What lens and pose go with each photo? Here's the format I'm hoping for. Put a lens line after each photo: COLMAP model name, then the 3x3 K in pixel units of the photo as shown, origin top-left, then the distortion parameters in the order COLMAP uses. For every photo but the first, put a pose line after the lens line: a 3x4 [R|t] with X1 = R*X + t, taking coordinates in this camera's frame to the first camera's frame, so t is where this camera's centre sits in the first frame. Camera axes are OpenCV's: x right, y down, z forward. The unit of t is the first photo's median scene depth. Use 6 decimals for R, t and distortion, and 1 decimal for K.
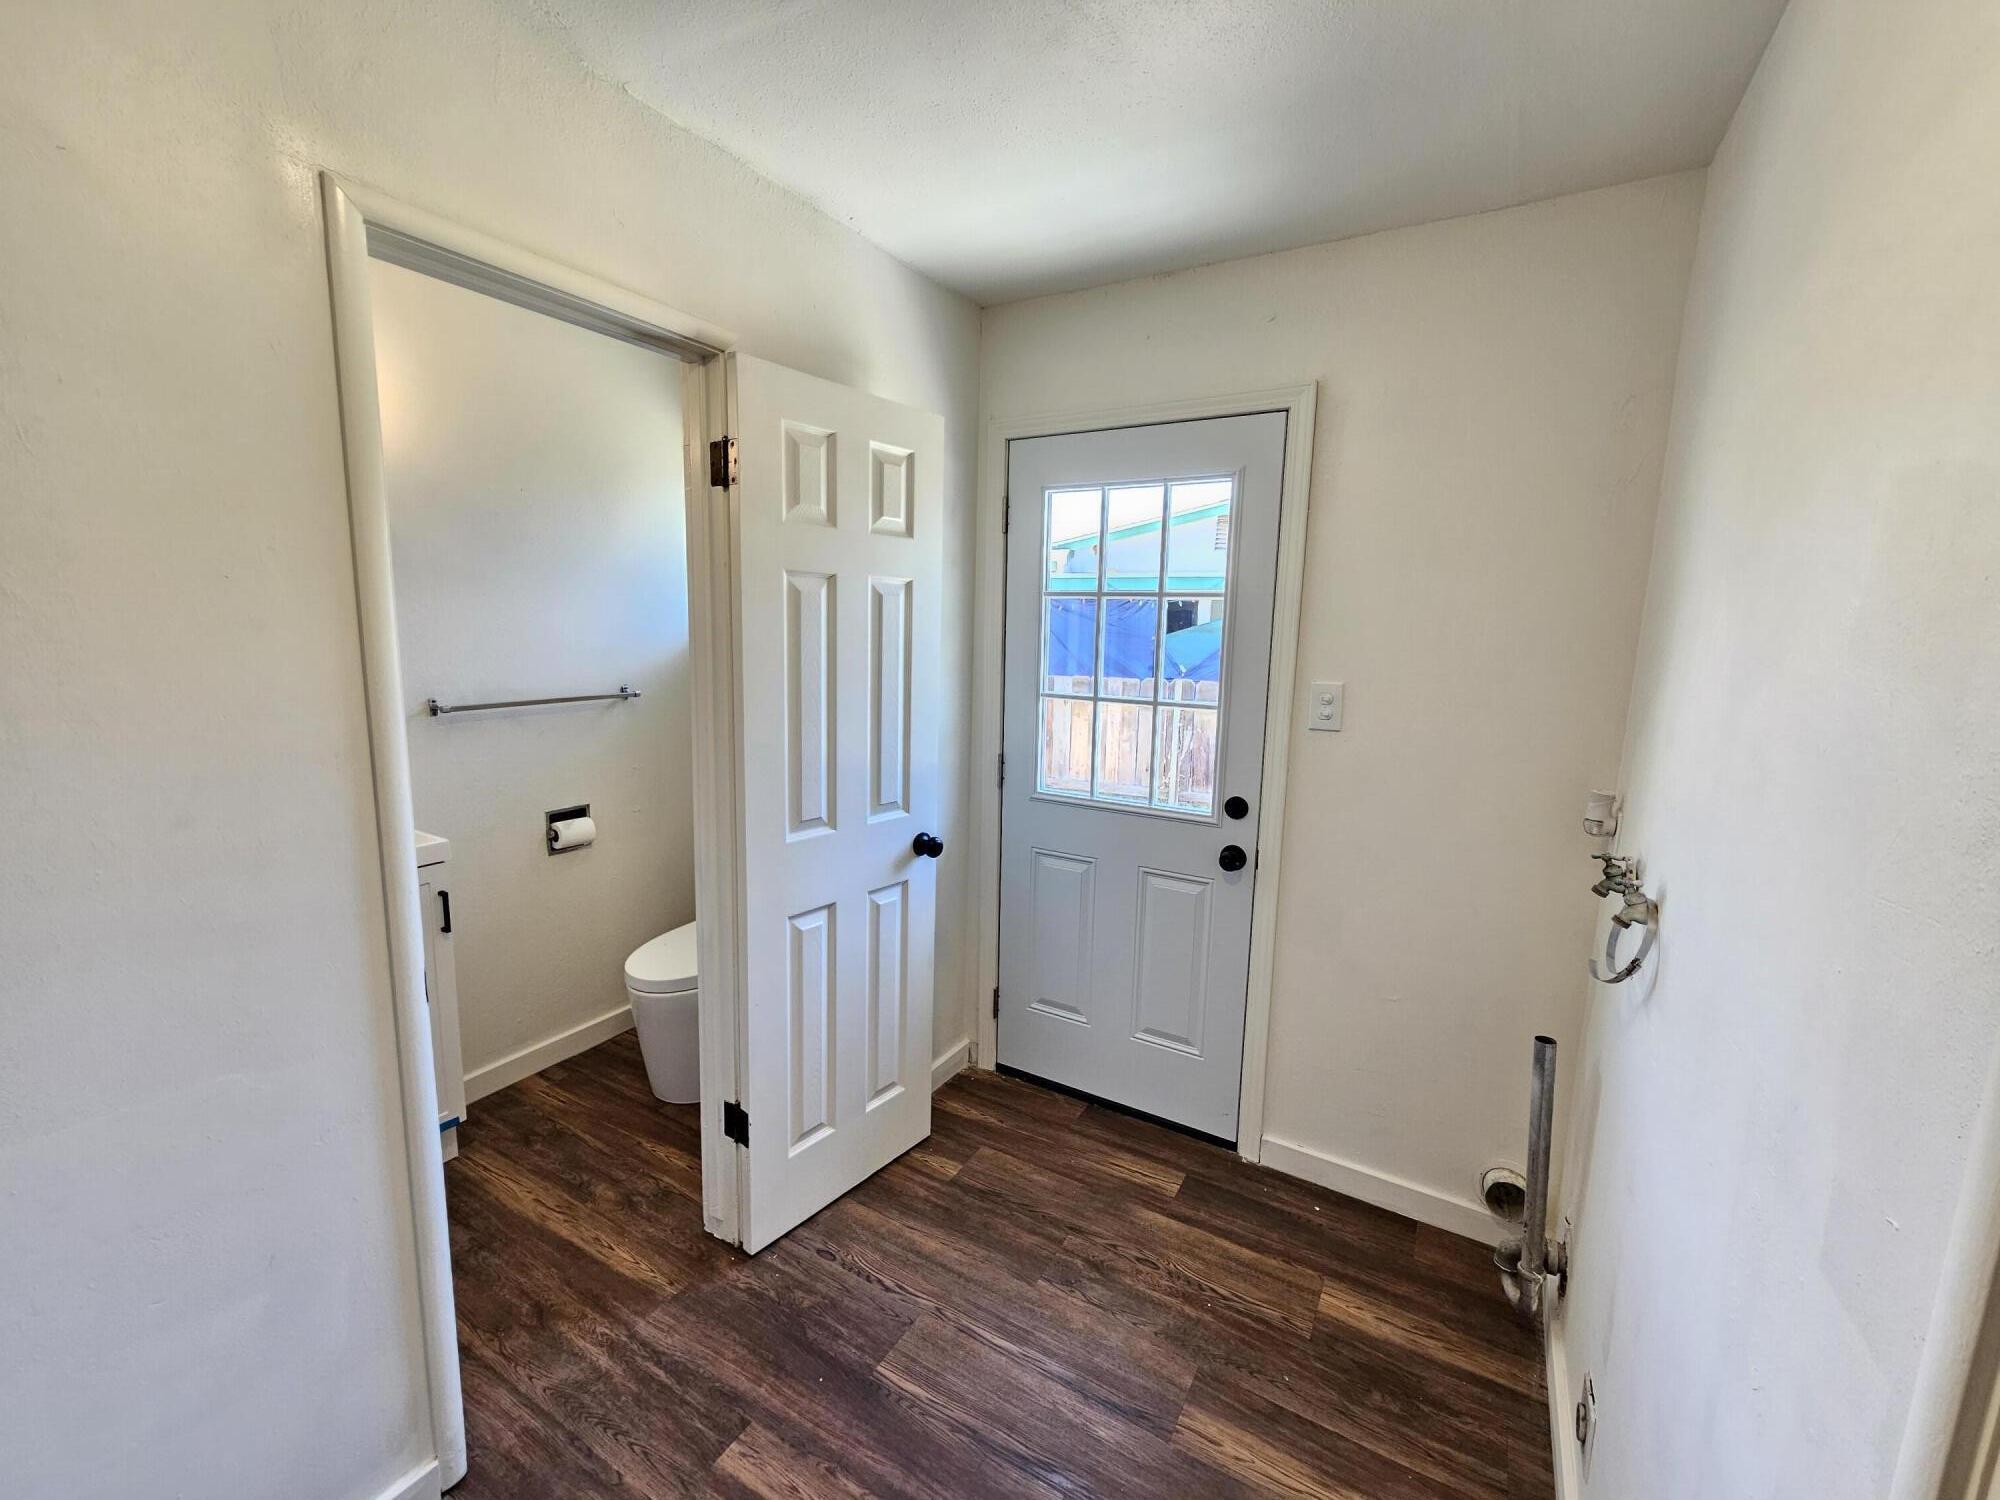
lens RADIAL K [[815.0, 0, 1000.1], [0, 815.0, 746.8], [0, 0, 1]] dist [0.001174, -0.001281]
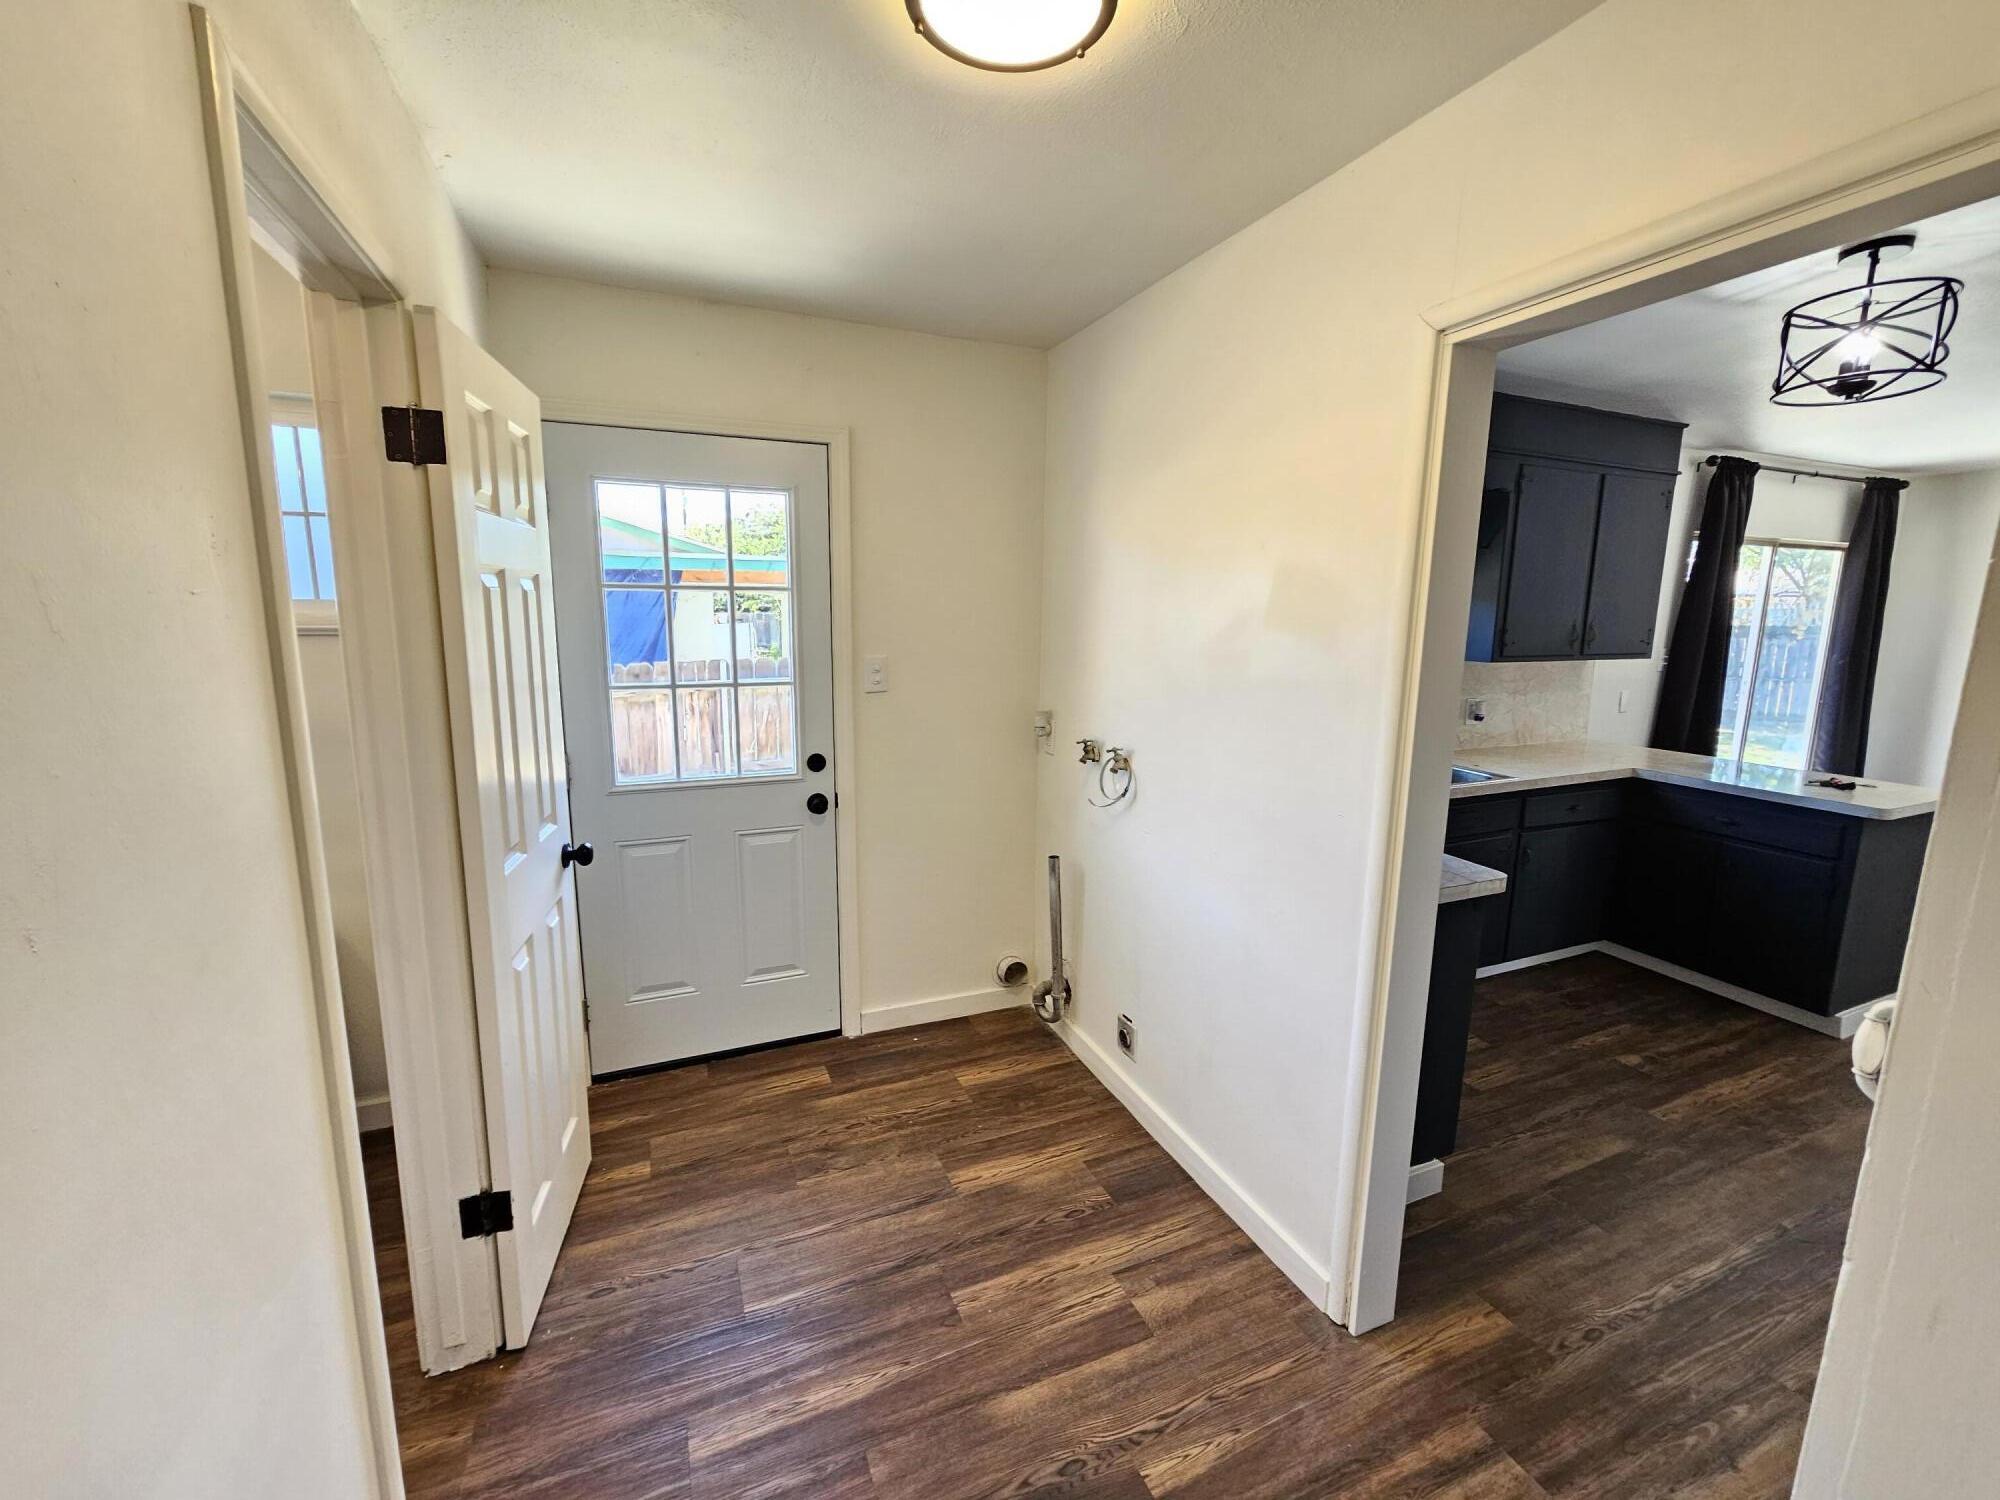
lens RADIAL K [[815.0, 0, 994.9], [0, 815.0, 745.4], [0, 0, 1]] dist [0.001174, -0.001281]
pose [[0.603664, -0.147671, 0.783443, -0.564545], [0.124377, 0.988107, 0.090413, -0.031550], [-0.787477, 0.042863, 0.614851, 0.032284]]
